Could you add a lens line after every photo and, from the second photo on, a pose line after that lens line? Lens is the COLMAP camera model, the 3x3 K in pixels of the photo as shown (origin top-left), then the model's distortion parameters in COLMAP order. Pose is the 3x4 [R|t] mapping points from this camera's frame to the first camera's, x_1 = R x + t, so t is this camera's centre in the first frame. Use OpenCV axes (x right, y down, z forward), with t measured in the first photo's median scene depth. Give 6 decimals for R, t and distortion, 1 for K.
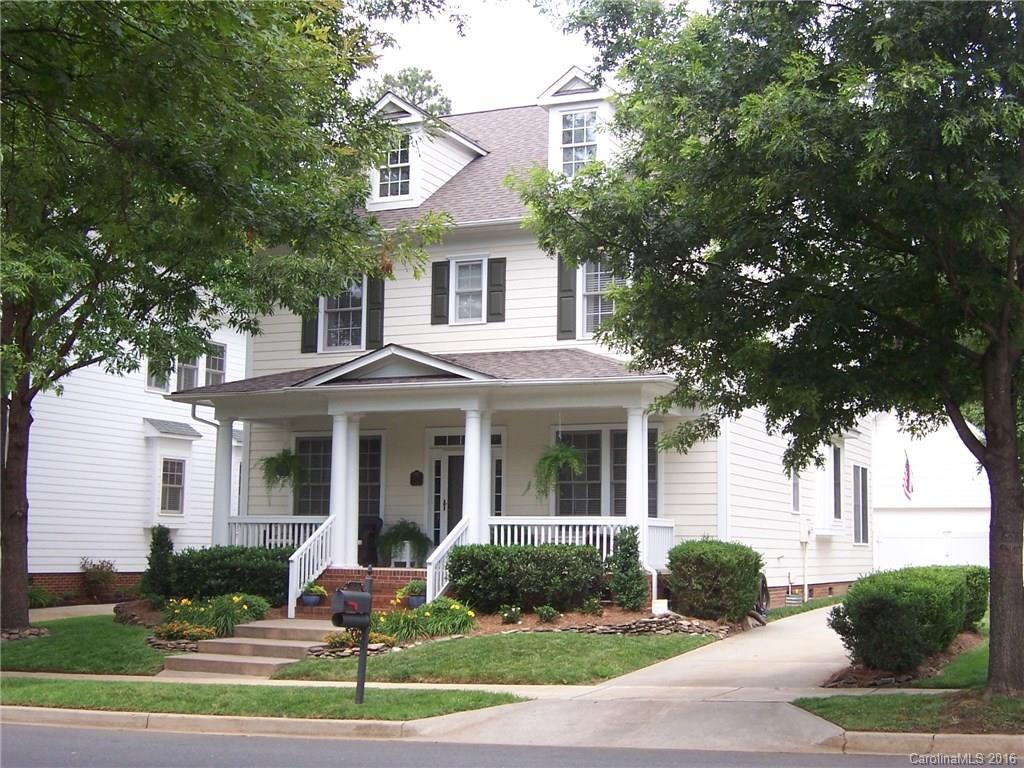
lens RADIAL K [[1433.4, 0, 512.0], [0, 1433.4, 384.0], [0, 0, 1]] dist [-0.075008, 0.136968]
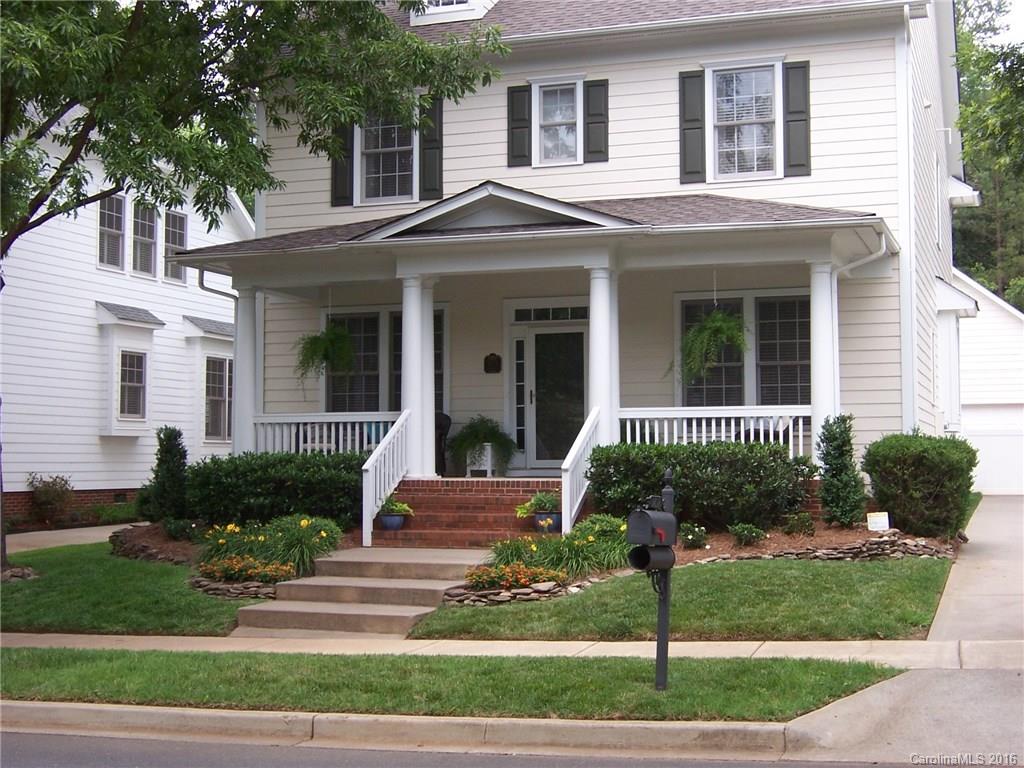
lens RADIAL K [[1433.4, 0, 512.0], [0, 1433.4, 384.0], [0, 0, 1]] dist [-0.075008, 0.136968]
pose [[0.995716, -0.010319, 0.091892, -0.138616], [0.004647, 0.998082, 0.061726, 0.031074], [-0.092353, -0.061035, 0.993854, 0.237891]]
